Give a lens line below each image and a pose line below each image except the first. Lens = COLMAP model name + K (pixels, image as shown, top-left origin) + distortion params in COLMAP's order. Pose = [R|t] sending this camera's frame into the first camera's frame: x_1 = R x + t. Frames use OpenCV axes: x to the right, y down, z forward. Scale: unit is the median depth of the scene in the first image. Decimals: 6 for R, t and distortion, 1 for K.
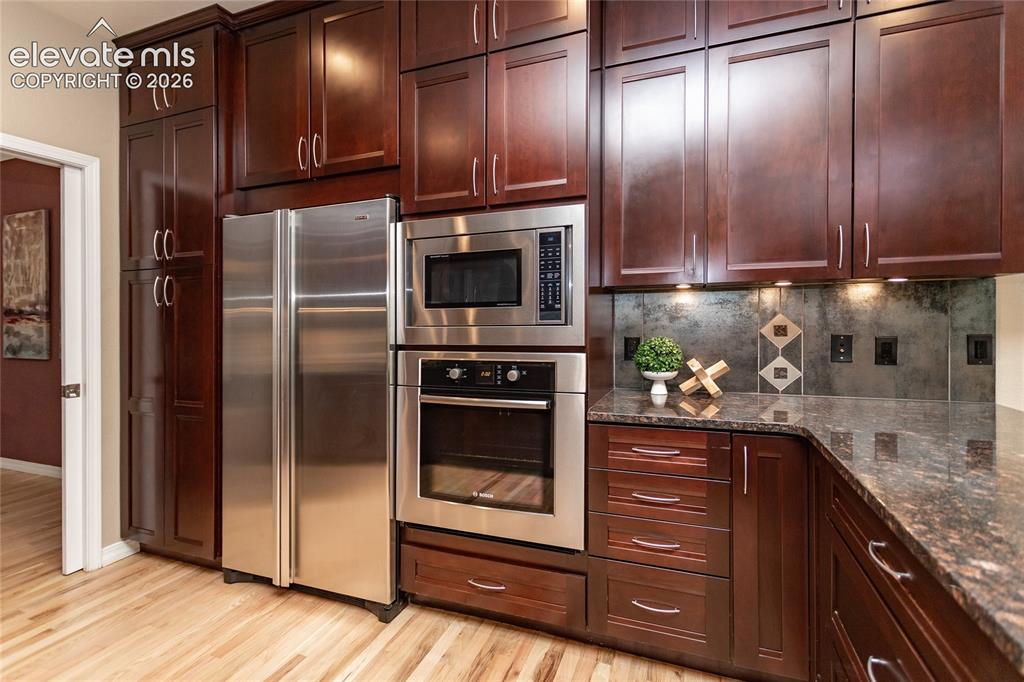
lens RADIAL K [[540.0, 0, 508.4], [0, 540.0, 313.1], [0, 0, 1]] dist [0.002239, 0.000276]
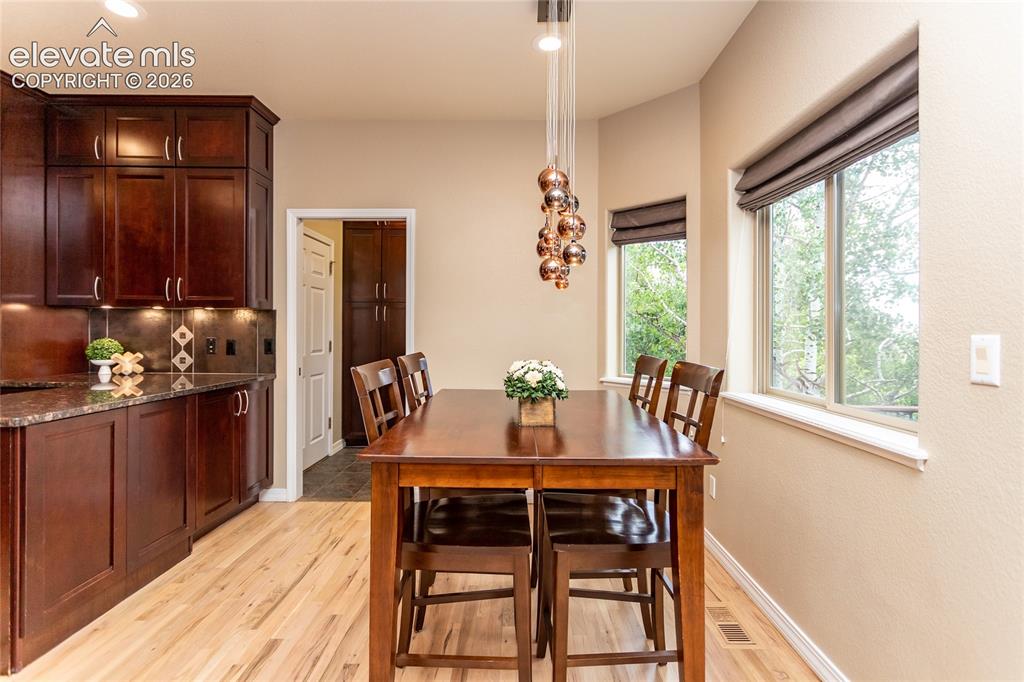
lens RADIAL K [[485.1, 0, 503.3], [0, 485.1, 328.9], [0, 0, 1]] dist [0.000776, 0.000481]
pose [[0.924648, 0.024564, 0.380031, 0.854172], [-0.026447, 0.999650, -0.000267, -0.014827], [-0.379904, -0.009804, 0.924974, -0.796069]]
